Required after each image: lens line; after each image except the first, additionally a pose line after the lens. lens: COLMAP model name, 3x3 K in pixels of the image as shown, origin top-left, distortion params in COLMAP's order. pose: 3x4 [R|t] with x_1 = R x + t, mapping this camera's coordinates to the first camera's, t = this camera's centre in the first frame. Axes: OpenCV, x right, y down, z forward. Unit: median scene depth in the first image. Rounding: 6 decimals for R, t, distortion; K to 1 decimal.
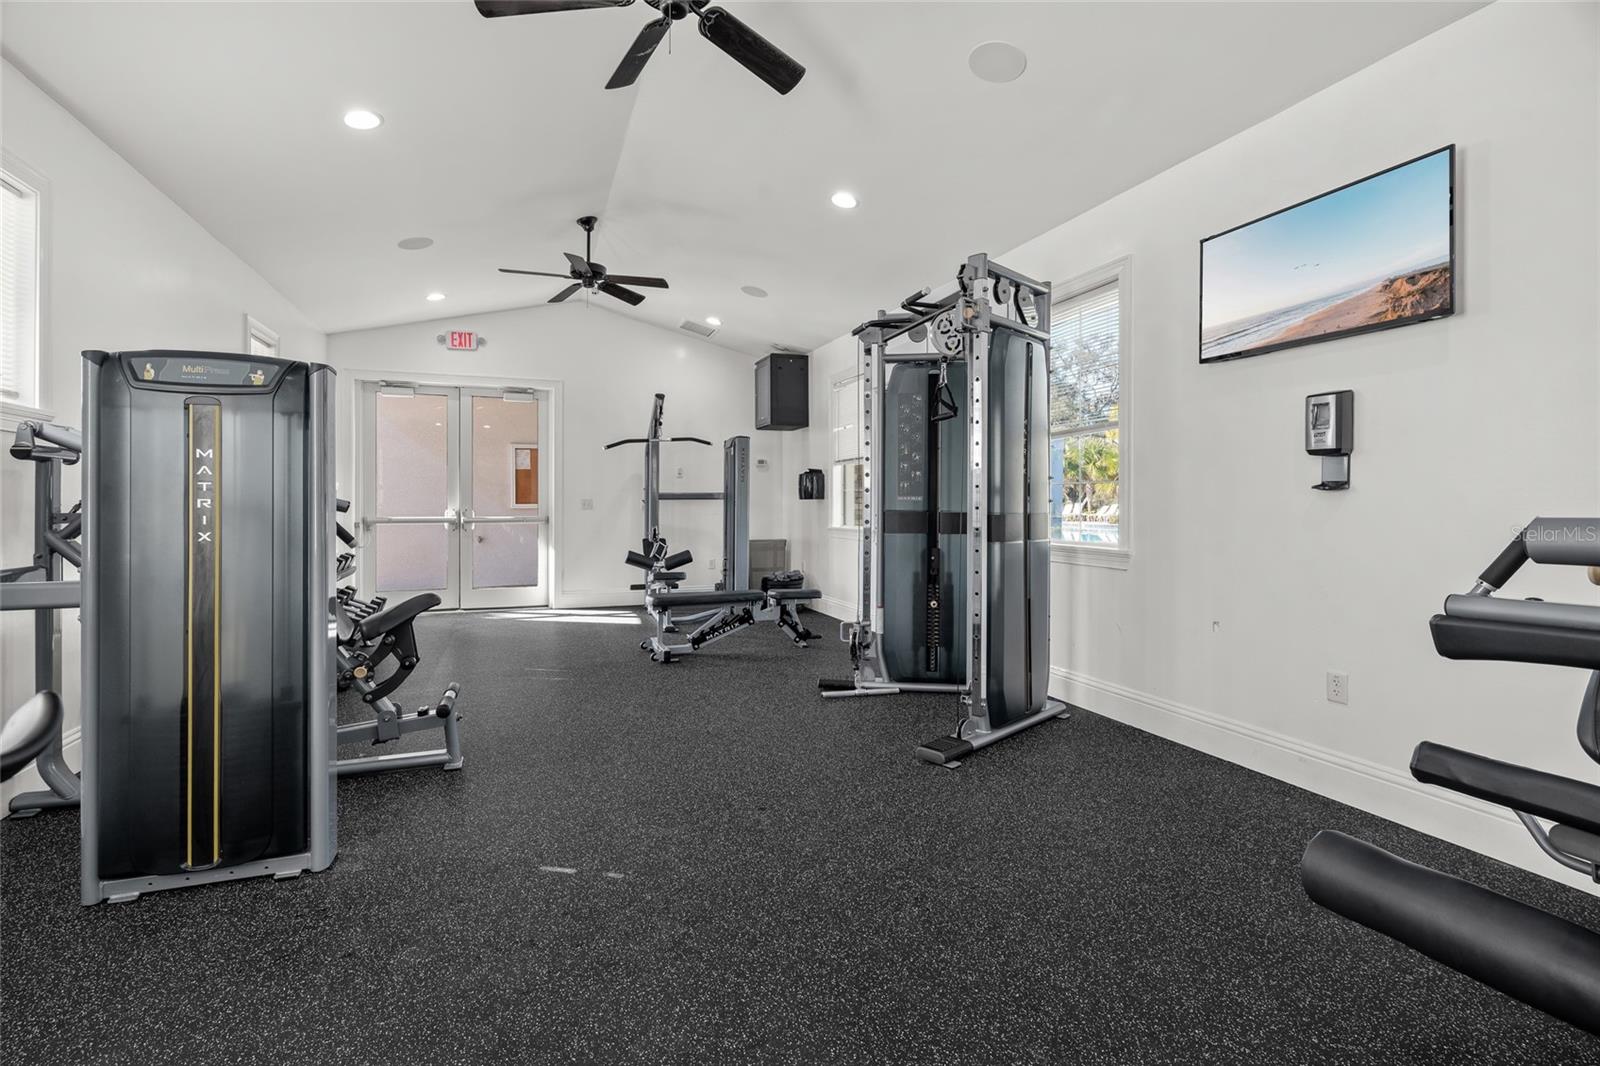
lens RADIAL K [[734.6, 0, 799.6], [0, 734.6, 509.8], [0, 0, 1]] dist [-0.005287, -0.000008]
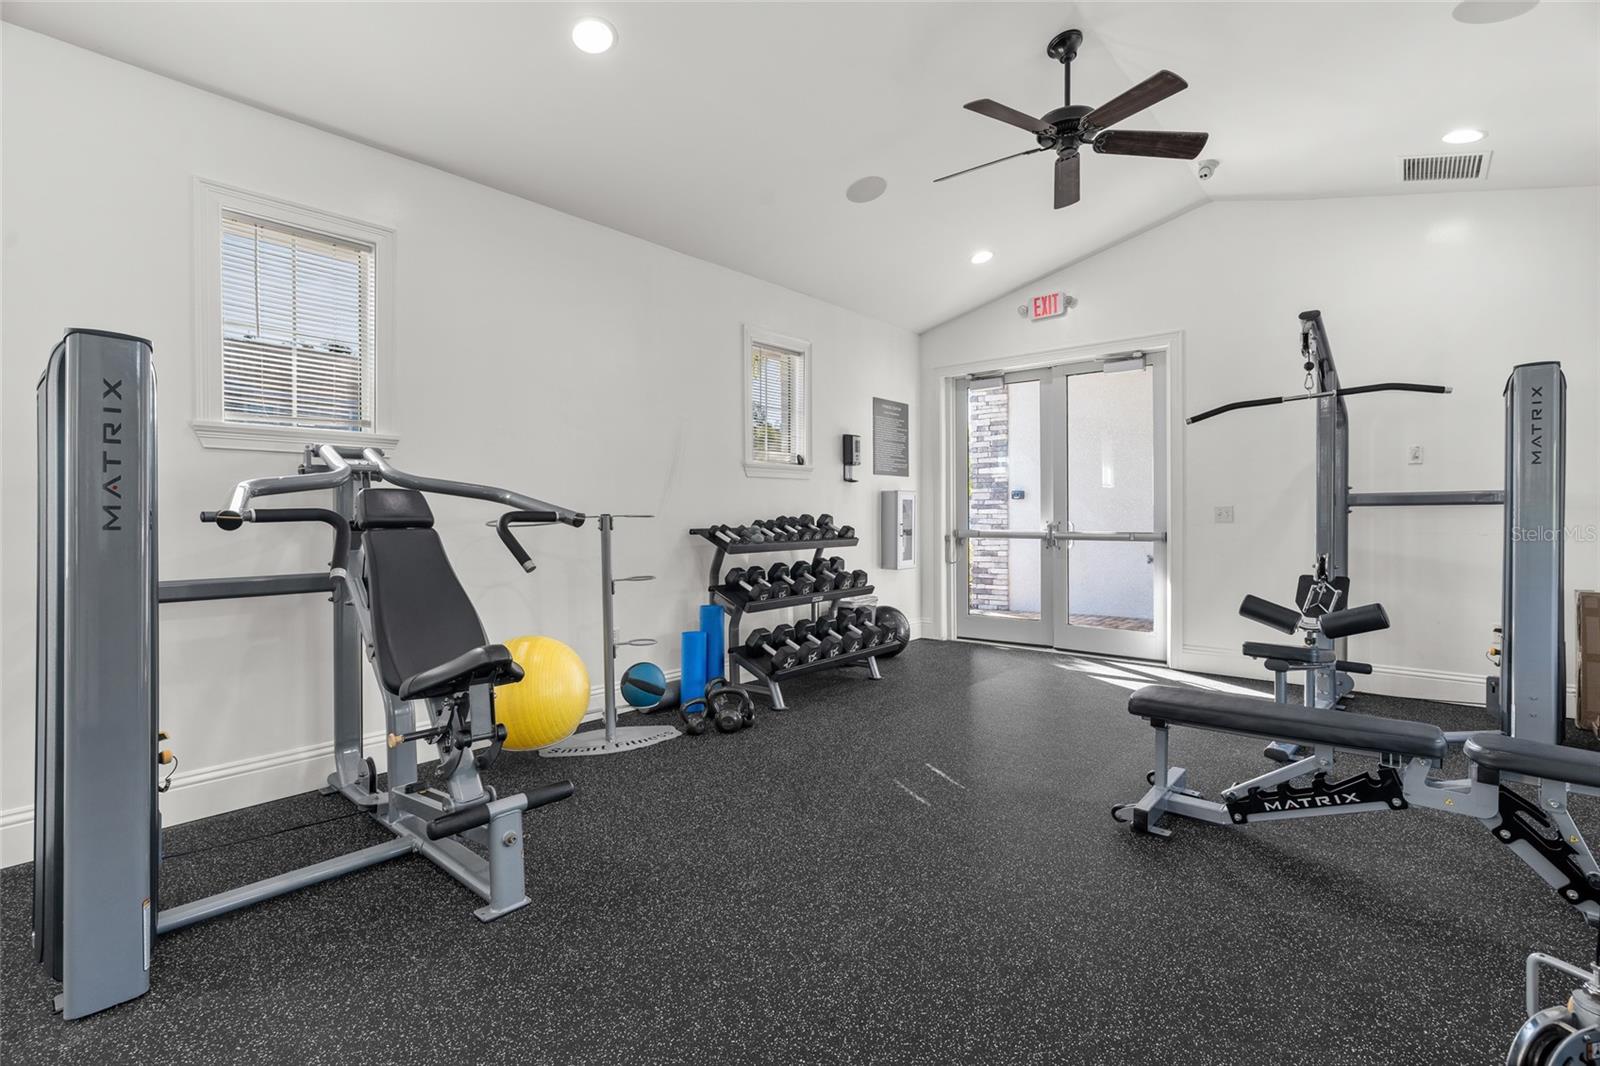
lens RADIAL K [[729.0, 0, 800.7], [0, 729.0, 523.4], [0, 0, 1]] dist [-0.001014, 0.000477]
pose [[0.477548, 0.009194, -0.878558, 0.110332], [-0.004437, 0.999958, 0.008053, -0.004058], [0.878594, 0.000052, 0.477569, 0.433154]]
